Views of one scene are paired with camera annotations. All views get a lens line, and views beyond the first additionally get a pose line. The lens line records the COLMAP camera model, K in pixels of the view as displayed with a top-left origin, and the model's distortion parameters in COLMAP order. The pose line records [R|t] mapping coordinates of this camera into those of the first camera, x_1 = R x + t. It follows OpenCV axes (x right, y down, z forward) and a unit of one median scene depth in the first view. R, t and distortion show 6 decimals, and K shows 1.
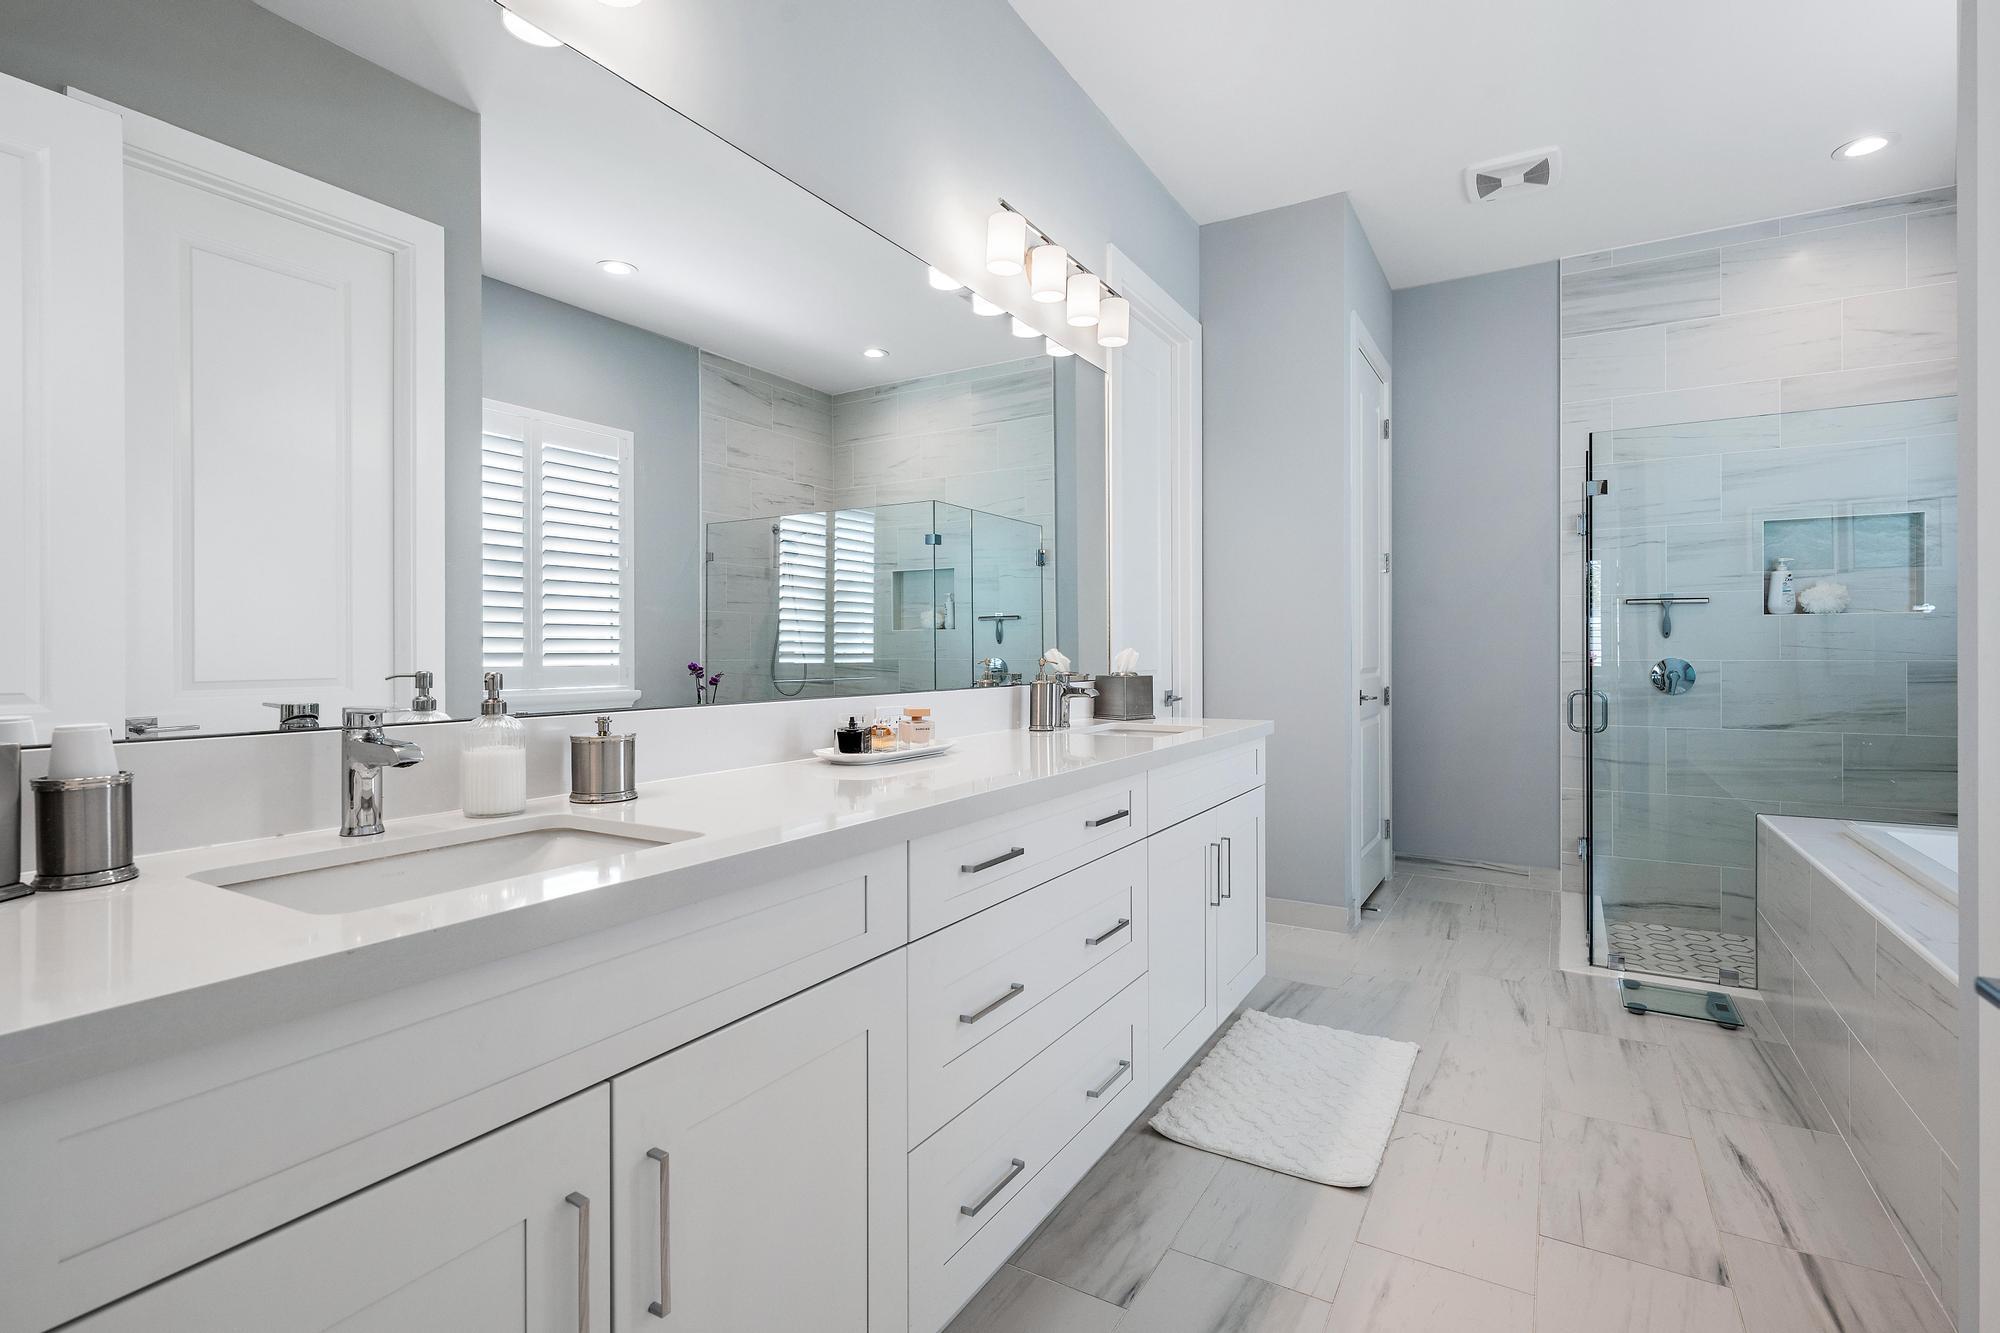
lens RADIAL K [[932.2, 0, 1000.9], [0, 932.2, 655.5], [0, 0, 1]] dist [0.006079, -0.001403]
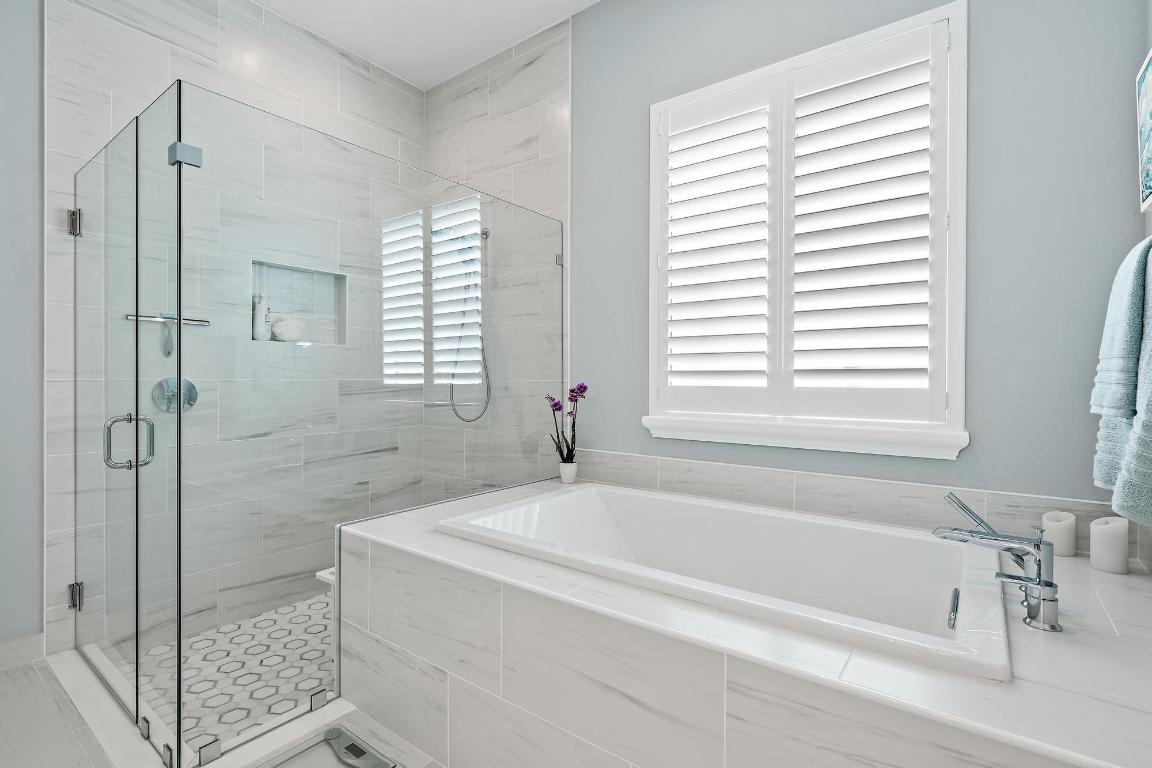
lens RADIAL K [[536.9, 0, 576.7], [0, 536.9, 380.4], [0, 0, 1]] dist [0.006079, -0.001403]
pose [[0.115020, -0.000045, 0.993363, 0.198208], [0.011418, 0.999934, -0.001277, 0.012385], [-0.993298, 0.011489, 0.115013, 0.525853]]
